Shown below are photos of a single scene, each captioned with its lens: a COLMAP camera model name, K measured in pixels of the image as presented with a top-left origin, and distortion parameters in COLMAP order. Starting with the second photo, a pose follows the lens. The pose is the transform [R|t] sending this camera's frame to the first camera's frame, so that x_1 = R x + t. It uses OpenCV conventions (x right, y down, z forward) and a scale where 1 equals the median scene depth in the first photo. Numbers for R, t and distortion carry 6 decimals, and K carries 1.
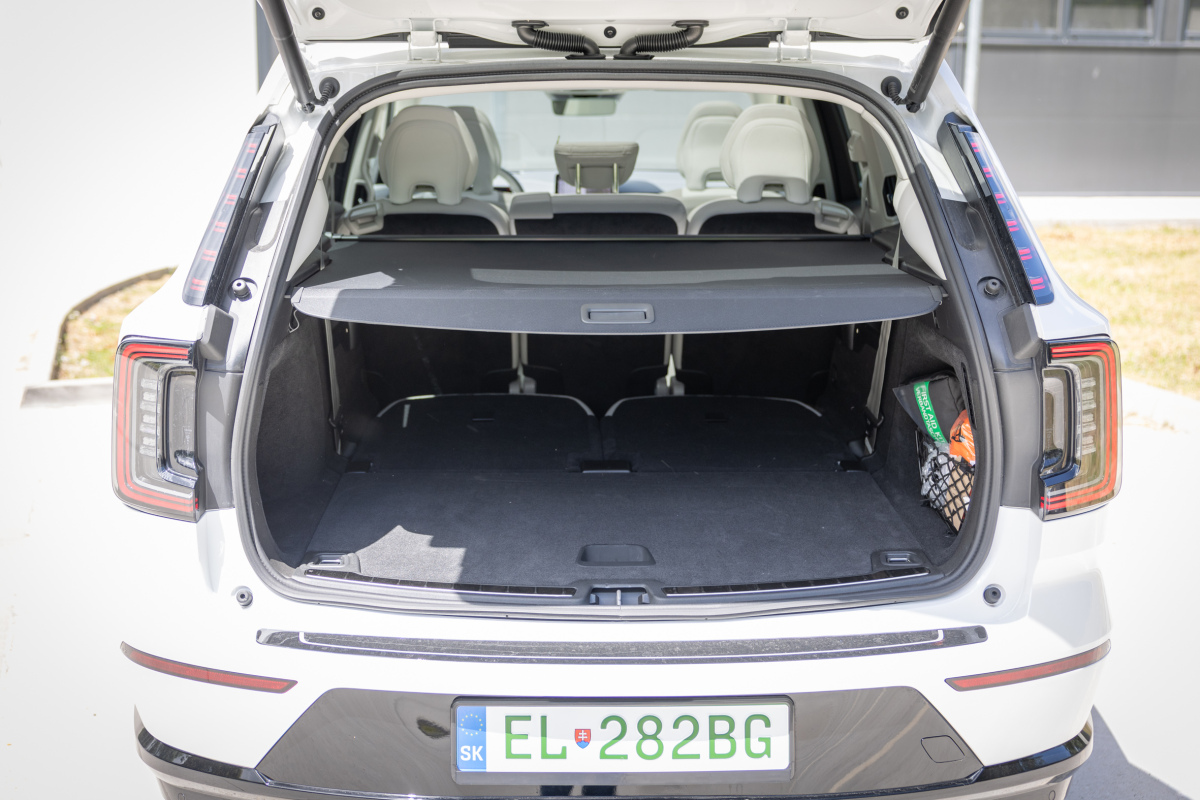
lens RADIAL K [[1447.9, 0, 561.0], [0, 1447.9, 372.2], [0, 0, 1]] dist [0.001614, 0.000000]
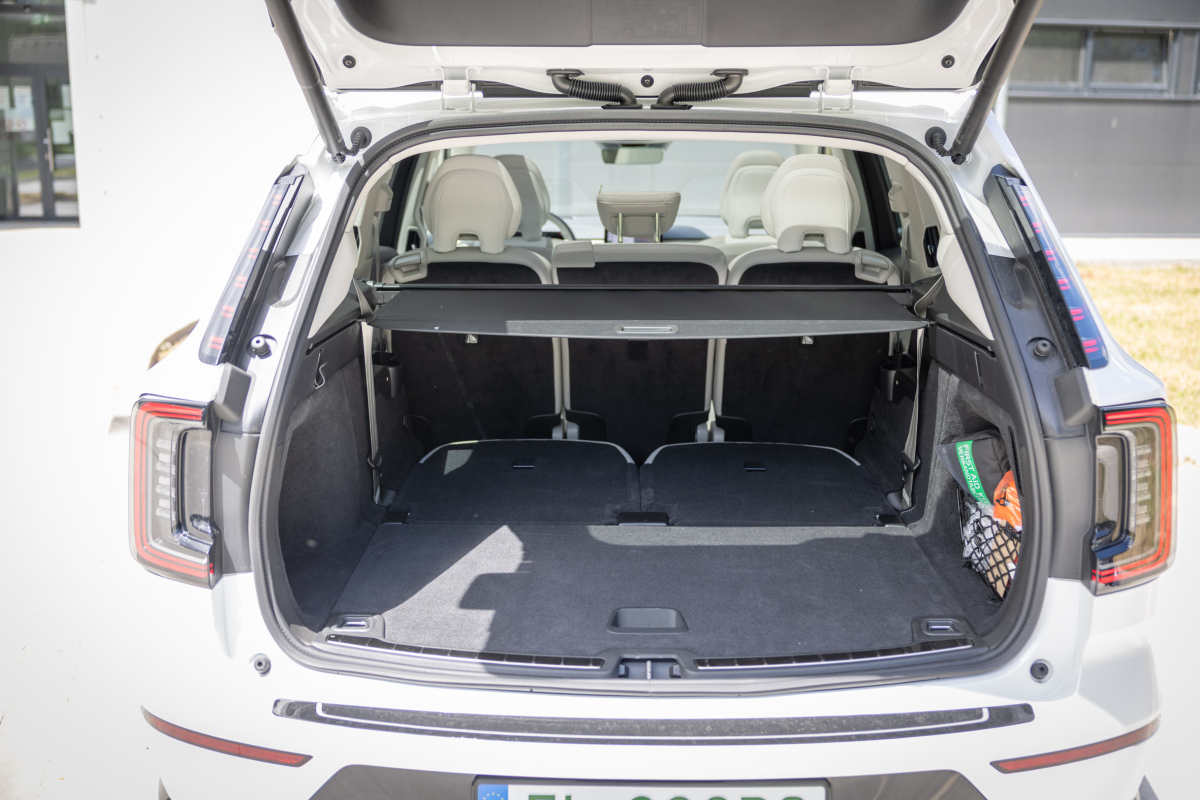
lens RADIAL K [[1278.8, 0, 599.1], [0, 1278.8, 401.2], [0, 0, 1]] dist [0.006570, 0.000000]
pose [[0.999768, 0.006311, -0.020615, 0.021429], [-0.006091, 0.999924, 0.010748, -0.029023], [0.020681, -0.010620, 0.999730, 0.139133]]
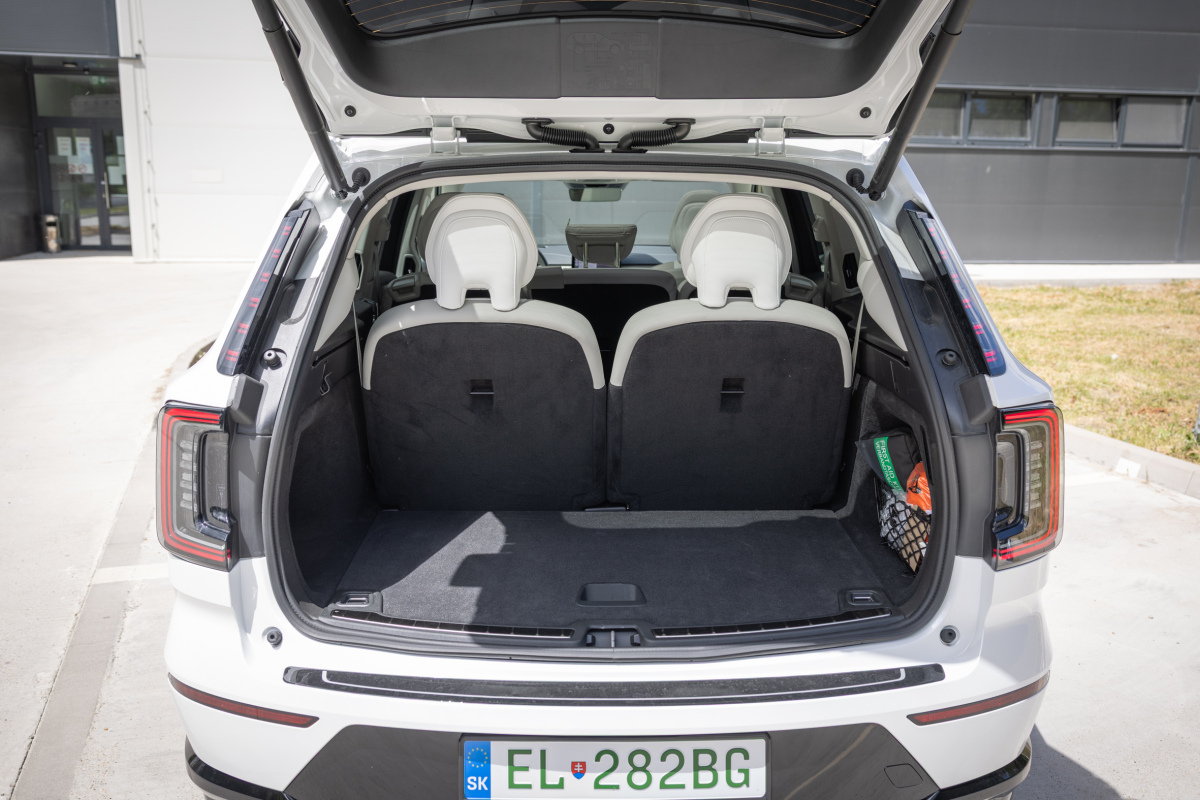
lens RADIAL K [[1048.4, 0, 595.8], [0, 1048.4, 395.8], [0, 0, 1]] dist [-0.001051, -0.006034]
pose [[0.999978, 0.002163, 0.006277, 0.019938], [-0.002222, 0.999954, 0.009334, -0.034441], [-0.006257, -0.009348, 0.999937, 0.183606]]
